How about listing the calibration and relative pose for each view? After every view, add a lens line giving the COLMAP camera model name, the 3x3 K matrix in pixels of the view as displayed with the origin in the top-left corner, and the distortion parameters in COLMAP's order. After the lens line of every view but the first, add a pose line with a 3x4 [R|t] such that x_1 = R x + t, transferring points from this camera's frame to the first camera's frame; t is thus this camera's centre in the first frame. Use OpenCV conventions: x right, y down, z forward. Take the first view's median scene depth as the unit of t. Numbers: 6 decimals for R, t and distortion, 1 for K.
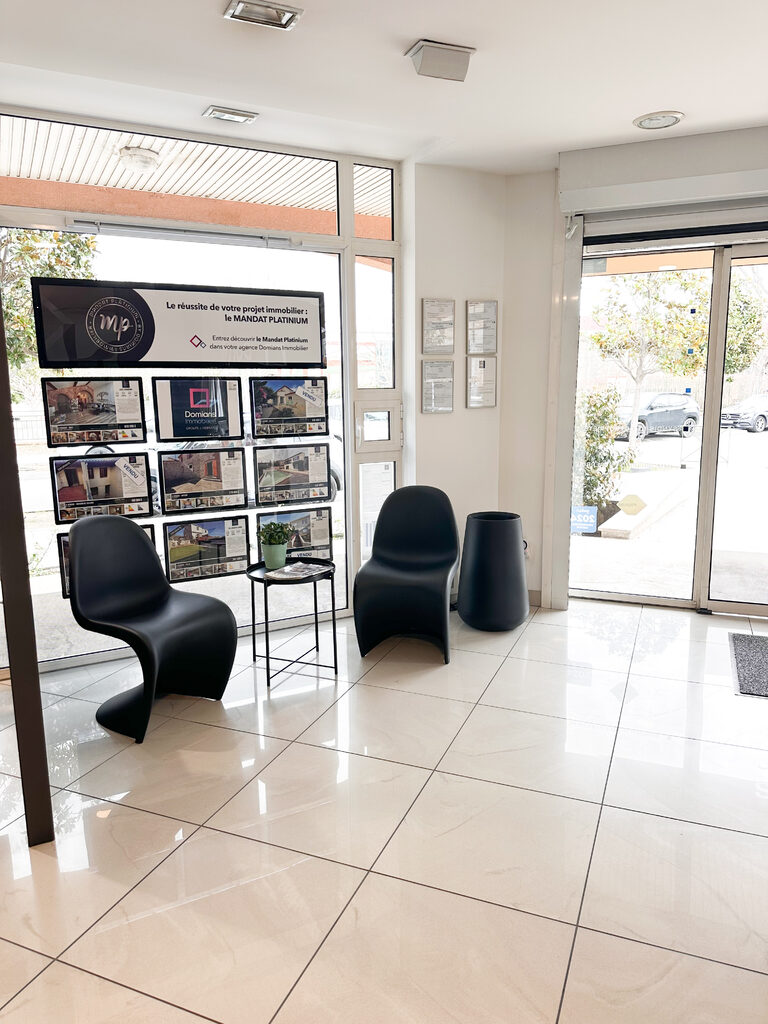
lens RADIAL K [[696.8, 0, 384.0], [0, 696.8, 512.0], [0, 0, 1]] dist [-0.001073, -0.001279]
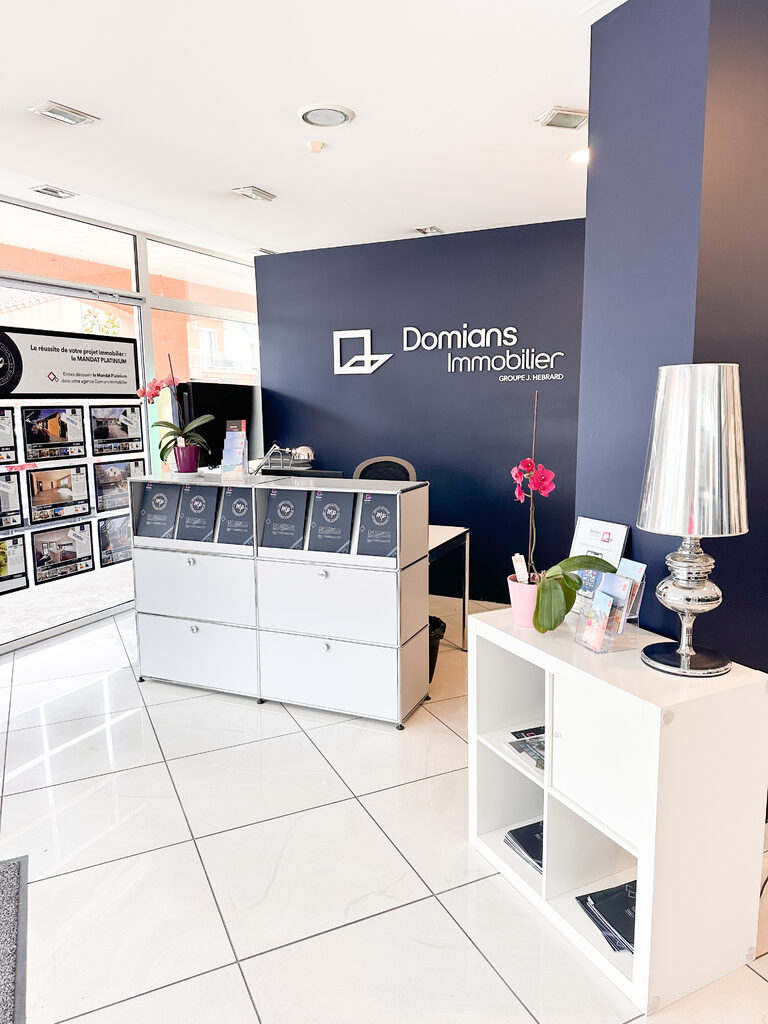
lens RADIAL K [[740.8, 0, 384.0], [0, 740.8, 512.0], [0, 0, 1]] dist [0.000260, 0.000663]
pose [[0.805209, -0.092083, 0.585799, -0.560542], [0.119686, 0.992776, -0.008457, 0.063604], [-0.580788, 0.076922, 0.810413, -0.340719]]
